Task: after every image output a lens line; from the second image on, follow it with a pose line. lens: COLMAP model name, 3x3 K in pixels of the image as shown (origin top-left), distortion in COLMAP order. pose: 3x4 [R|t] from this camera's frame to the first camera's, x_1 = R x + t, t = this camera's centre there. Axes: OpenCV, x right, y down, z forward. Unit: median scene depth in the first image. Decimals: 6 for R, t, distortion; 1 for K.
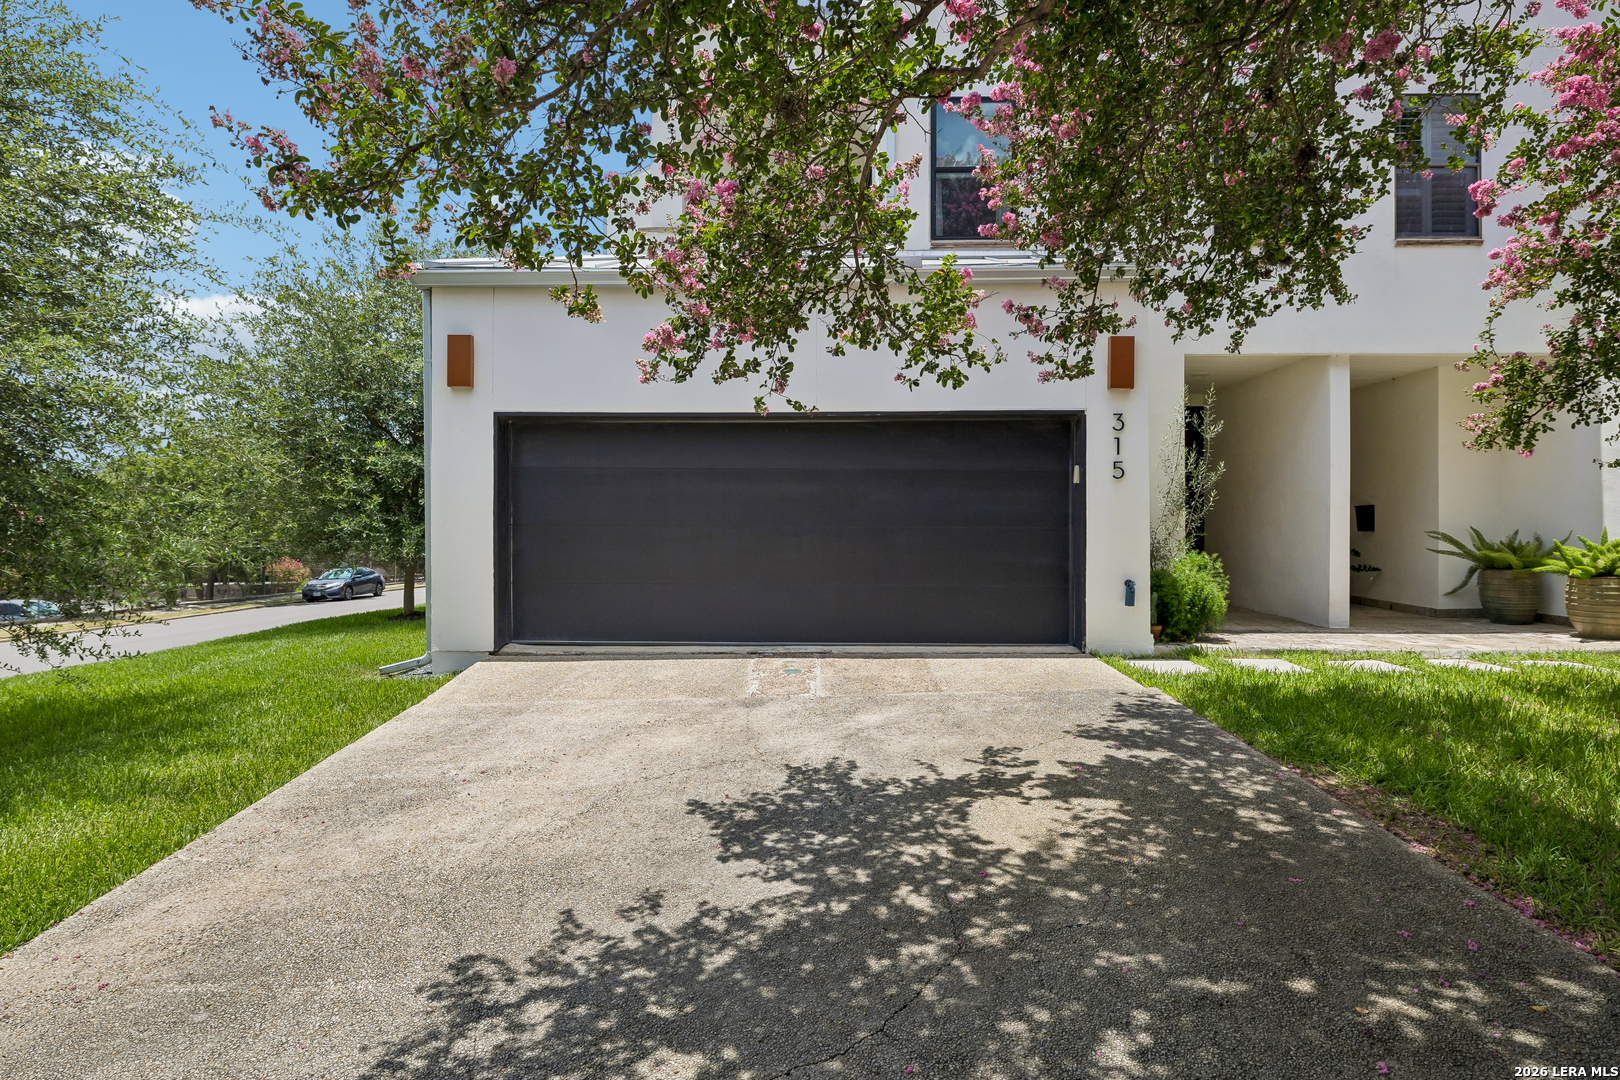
lens RADIAL K [[927.5, 0, 814.2], [0, 927.5, 531.7], [0, 0, 1]] dist [-0.002530, 0.005242]
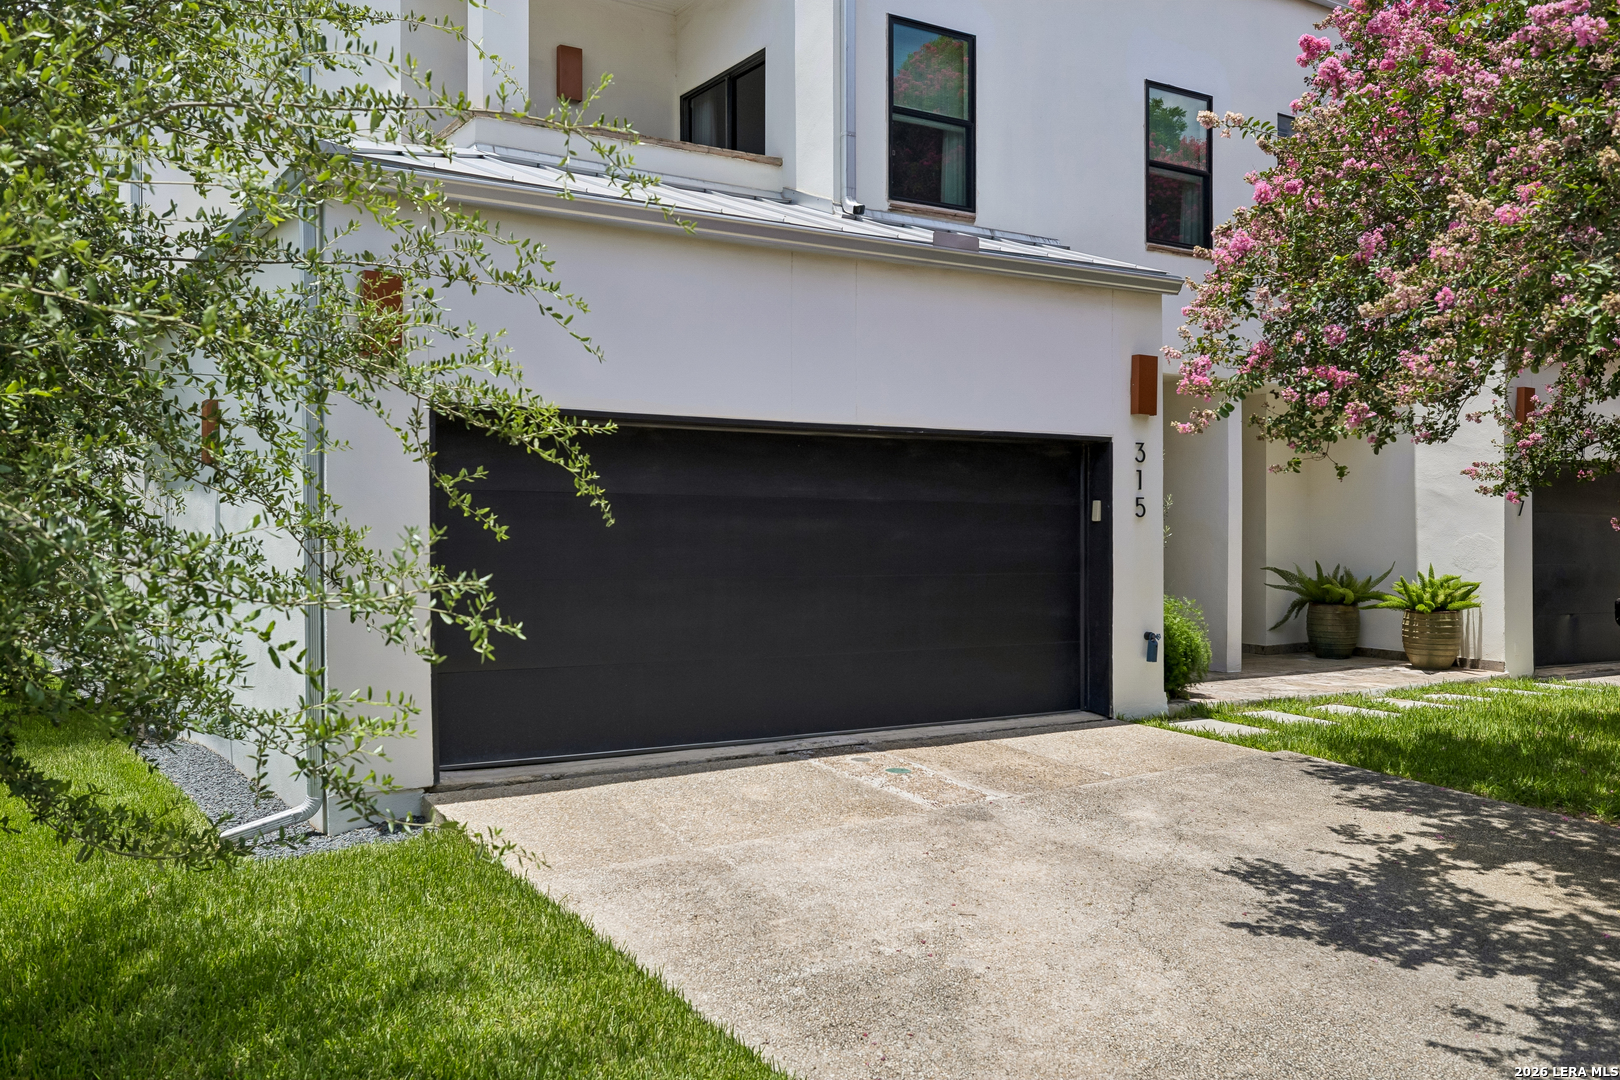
lens RADIAL K [[1376.5, 0, 842.3], [0, 1376.5, 539.3], [0, 0, 1]] dist [-0.001432, 0.035247]
pose [[0.828392, -0.000475, 0.560148, -1.158010], [-0.001132, 0.999996, 0.002522, -0.071316], [-0.560147, -0.002724, 0.828388, 0.144606]]
